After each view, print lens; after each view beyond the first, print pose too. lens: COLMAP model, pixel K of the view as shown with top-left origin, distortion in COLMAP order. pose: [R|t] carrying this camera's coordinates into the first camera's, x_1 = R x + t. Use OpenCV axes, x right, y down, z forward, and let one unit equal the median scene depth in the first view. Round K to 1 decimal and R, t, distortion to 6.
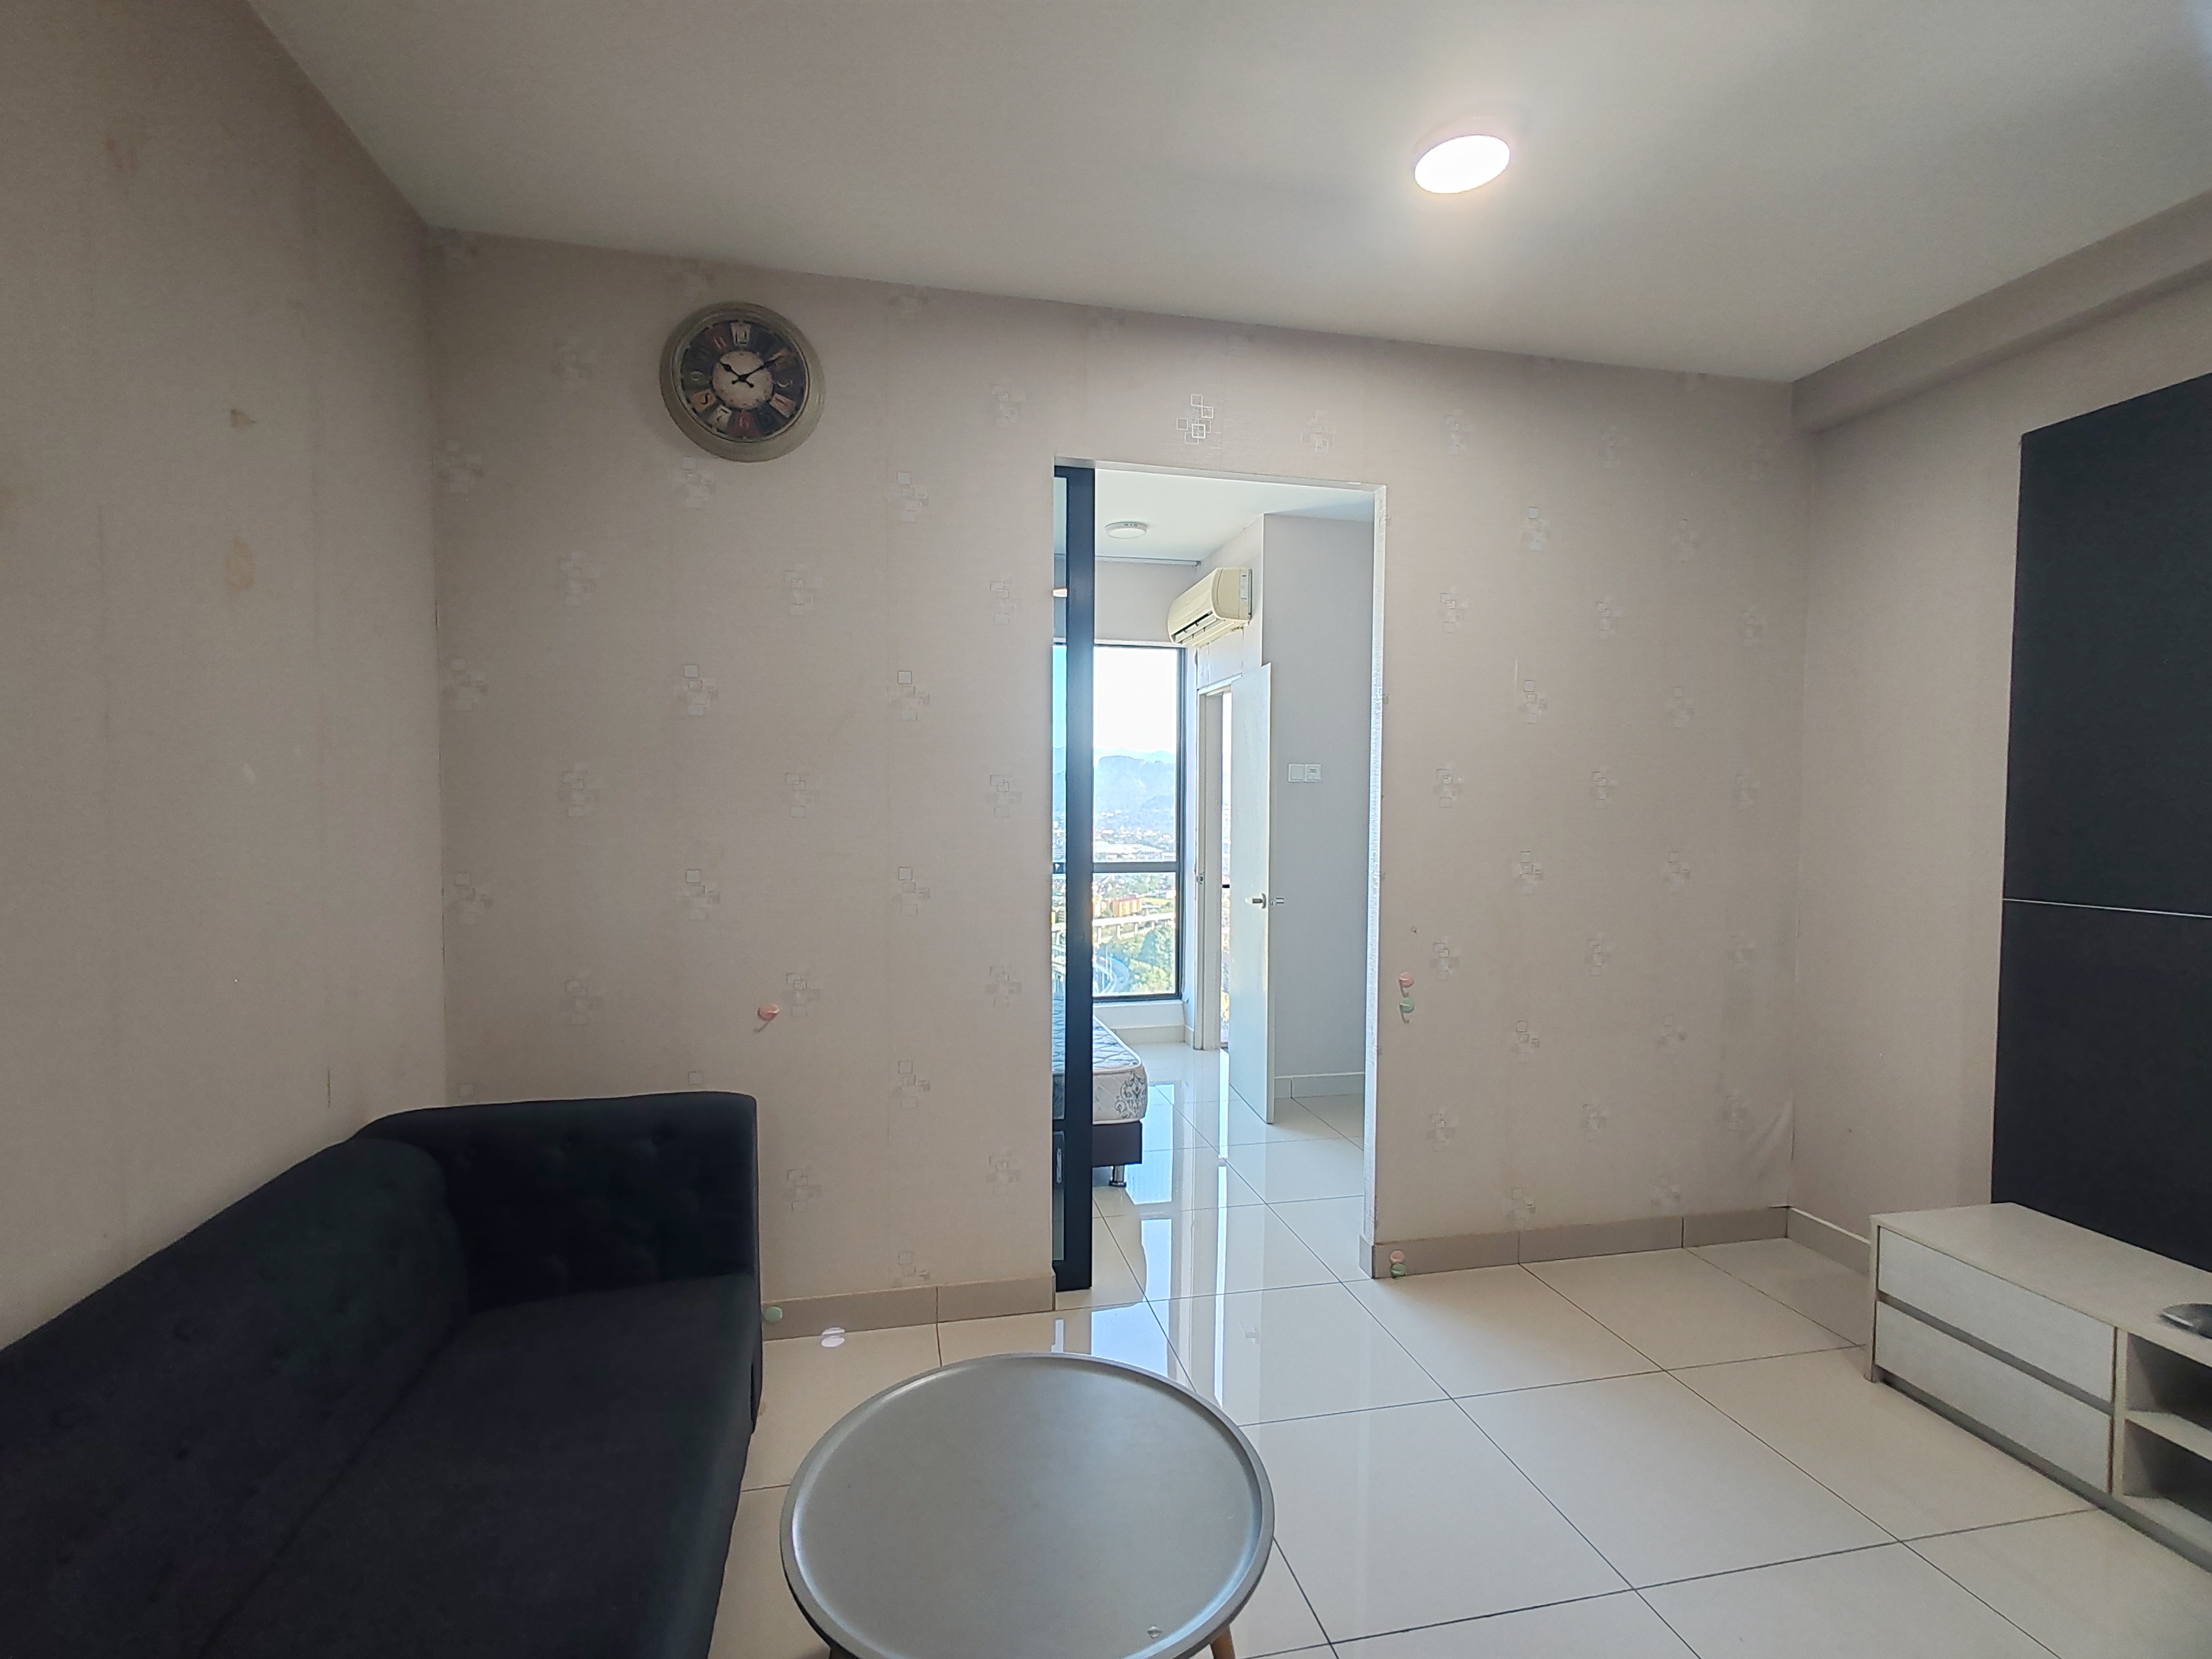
lens RADIAL K [[1002.3, 0, 1099.3], [0, 1002.3, 840.0], [0, 0, 1]] dist [-0.002449, 0.004583]
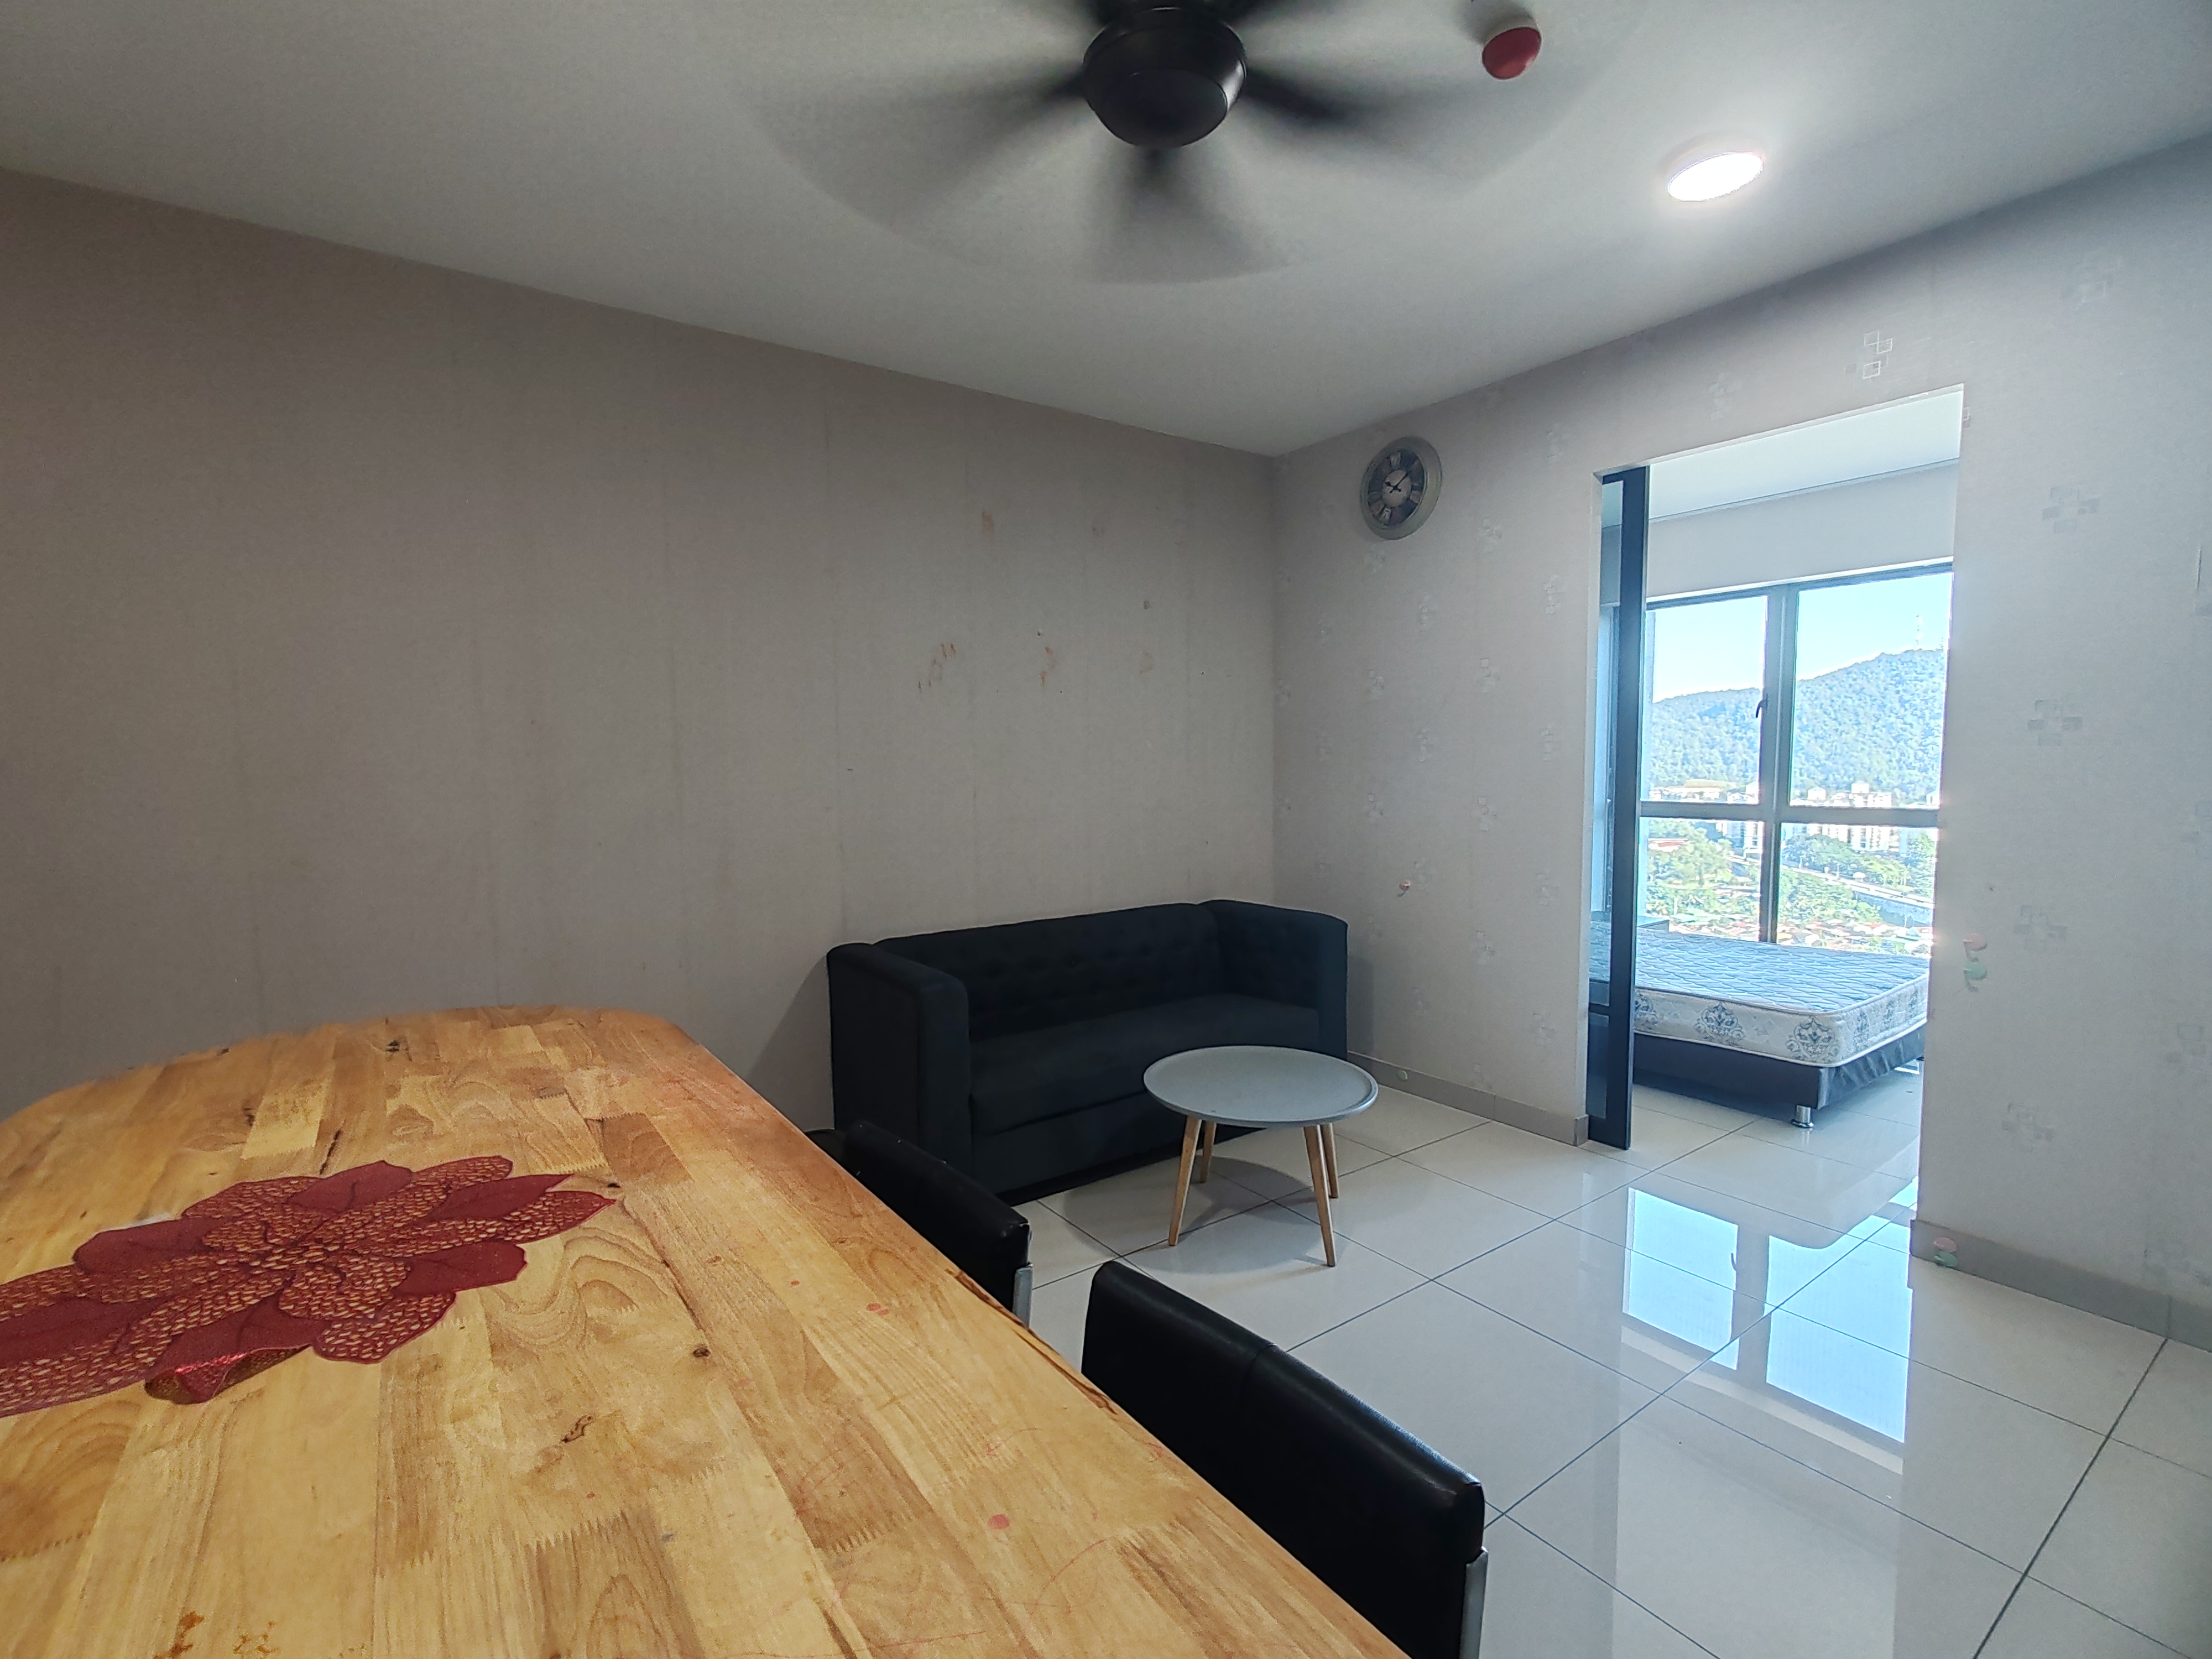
lens RADIAL K [[1002.3, 0, 1099.3], [0, 1002.3, 840.0], [0, 0, 1]] dist [-0.002449, 0.004583]
pose [[0.392086, 0.064088, -0.917694, 0.871287], [-0.021538, 0.997936, 0.060490, 0.013789], [0.919676, -0.003951, 0.392657, -0.061920]]
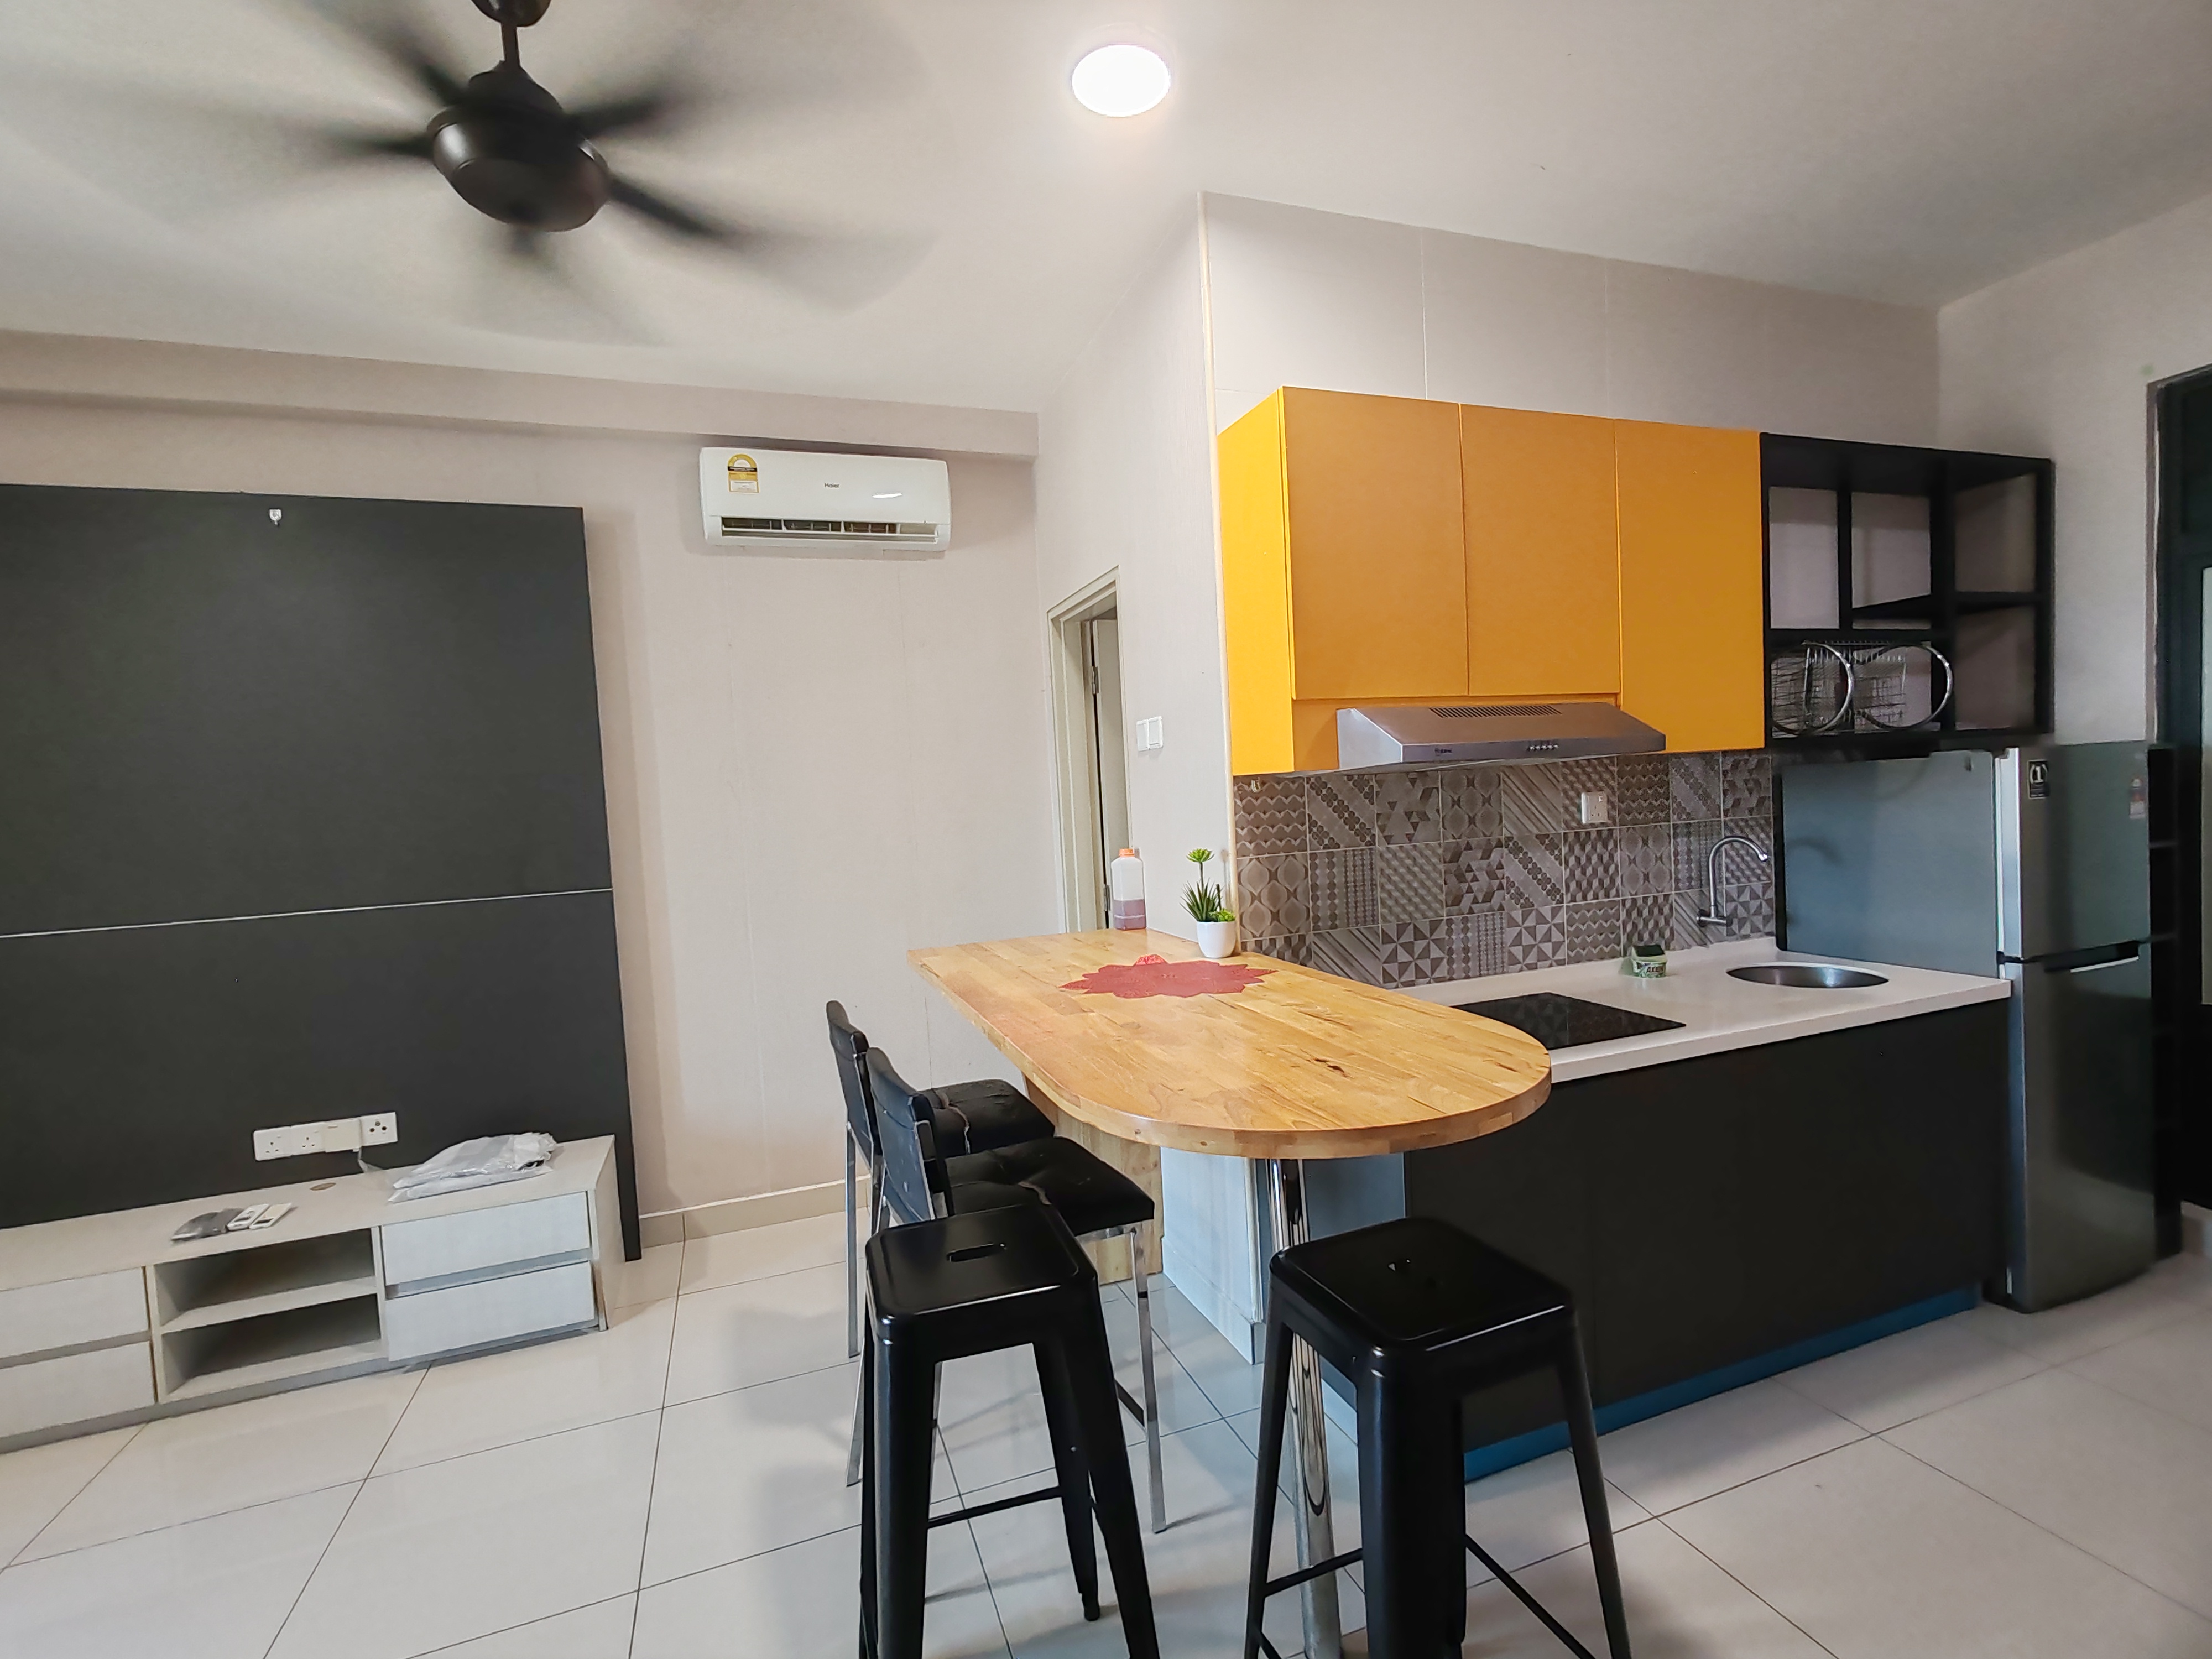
lens RADIAL K [[1002.3, 0, 1099.3], [0, 1002.3, 840.0], [0, 0, 1]] dist [-0.002449, 0.004583]
pose [[-0.128402, -0.043868, 0.990752, -0.227921], [0.090204, 0.994363, 0.055719, 0.006719], [-0.987611, 0.096524, -0.123721, -0.026596]]
